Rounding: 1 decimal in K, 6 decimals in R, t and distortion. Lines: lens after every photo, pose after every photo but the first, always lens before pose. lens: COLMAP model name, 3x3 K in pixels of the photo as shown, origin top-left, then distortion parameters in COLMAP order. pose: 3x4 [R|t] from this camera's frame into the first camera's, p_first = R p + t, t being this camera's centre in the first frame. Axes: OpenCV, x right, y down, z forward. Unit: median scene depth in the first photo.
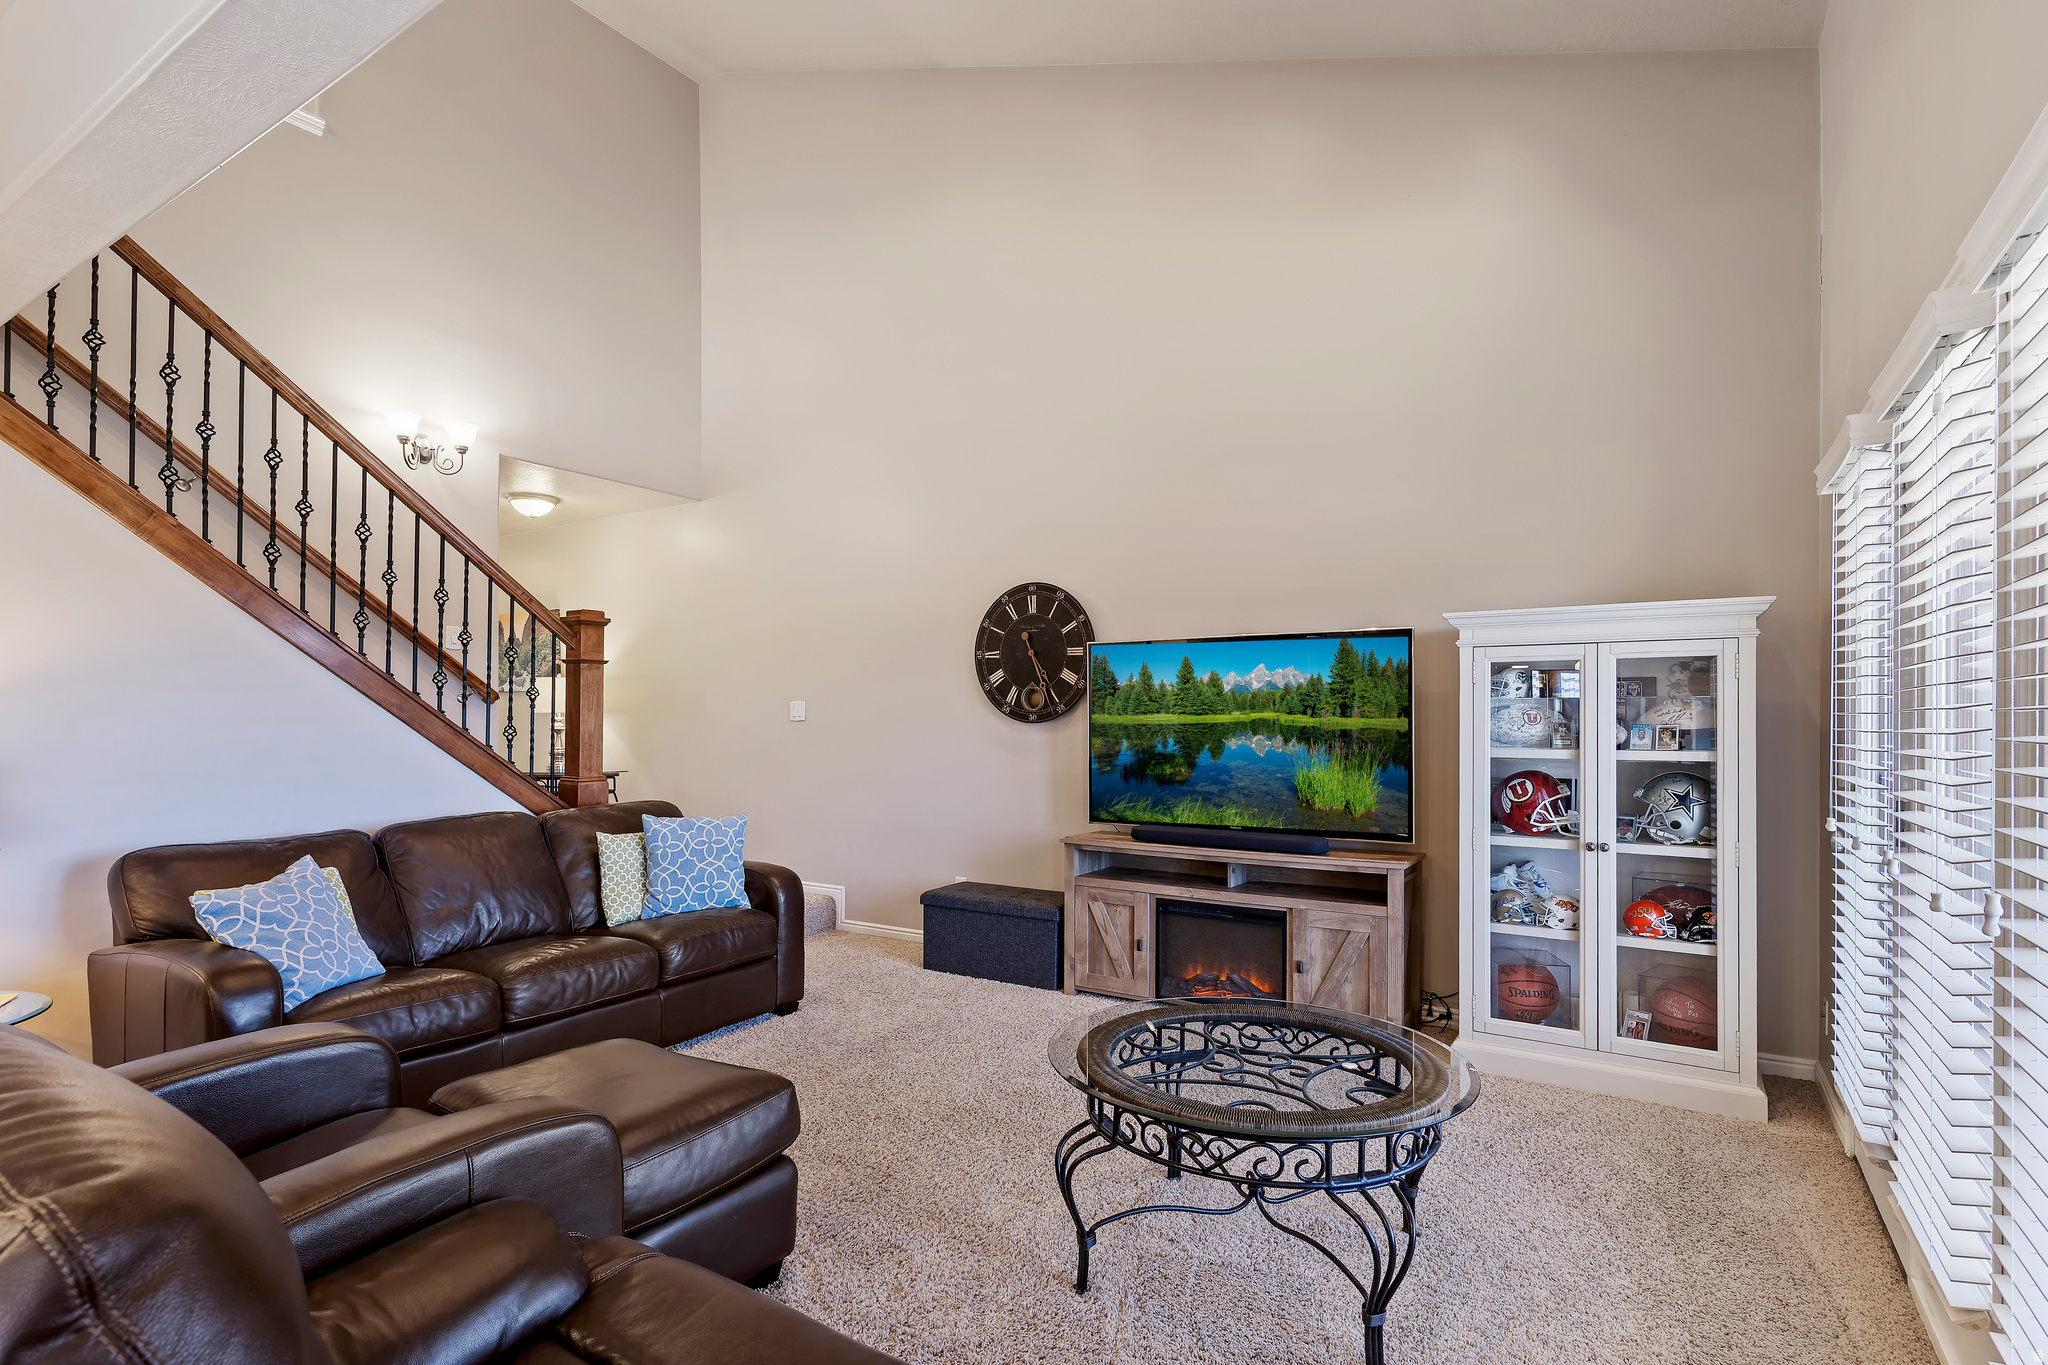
lens RADIAL K [[975.8, 0, 993.6], [0, 975.8, 715.0], [0, 0, 1]] dist [-0.006317, 0.002553]
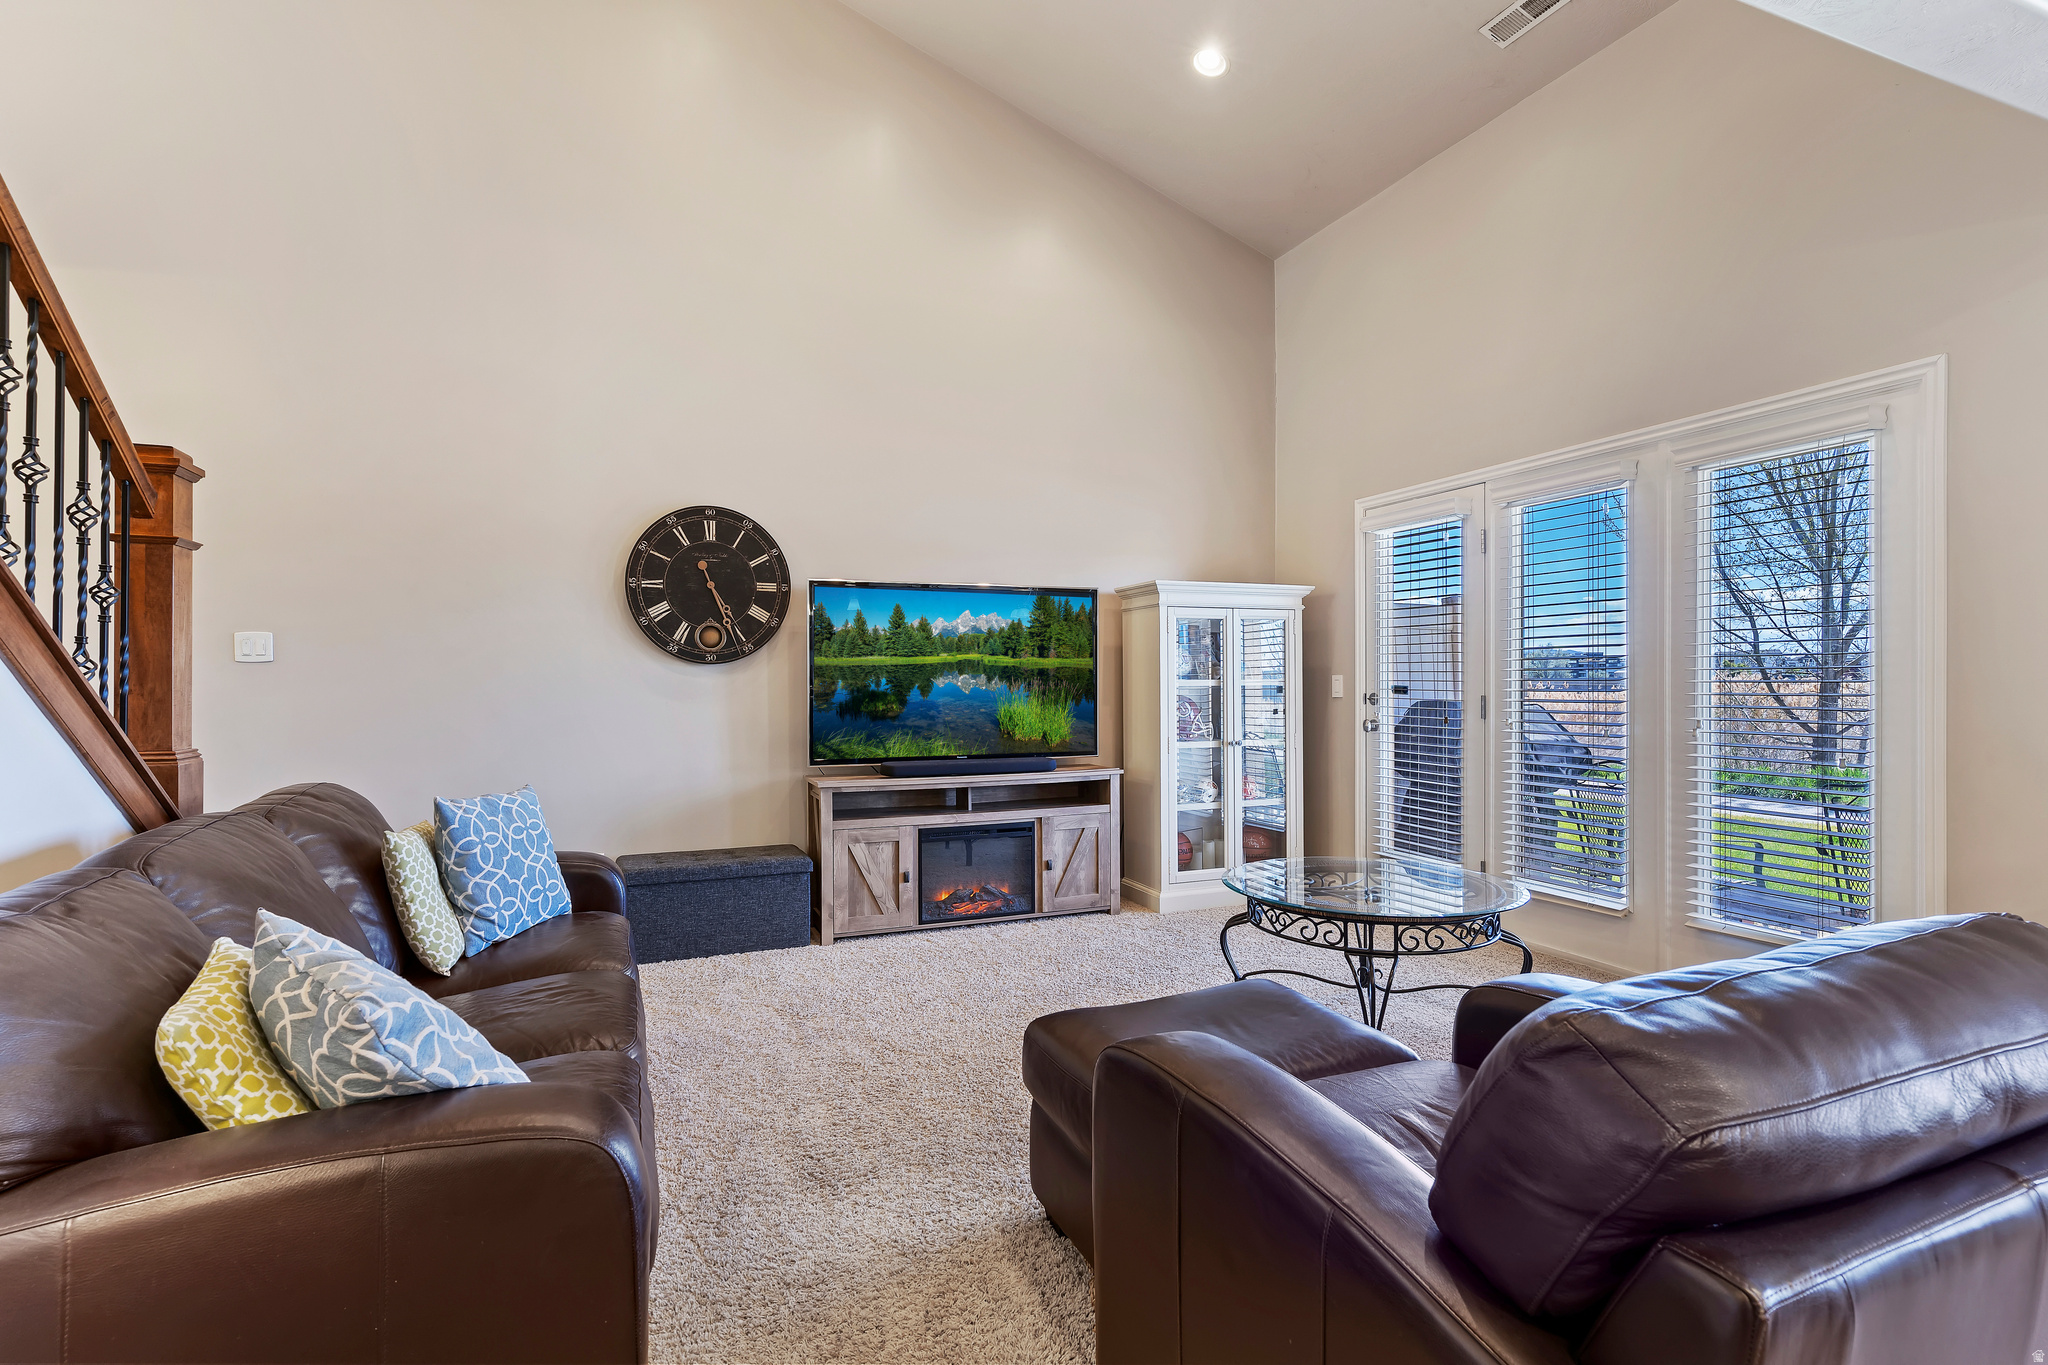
lens RADIAL K [[975.8, 0, 1033.6], [0, 975.8, 676.5], [0, 0, 1]] dist [-0.006317, 0.002553]
pose [[0.575383, -0.003990, 0.817875, -0.597207], [0.001969, 0.999992, 0.003493, 0.019788], [-0.817882, -0.000399, 0.575386, 0.286269]]
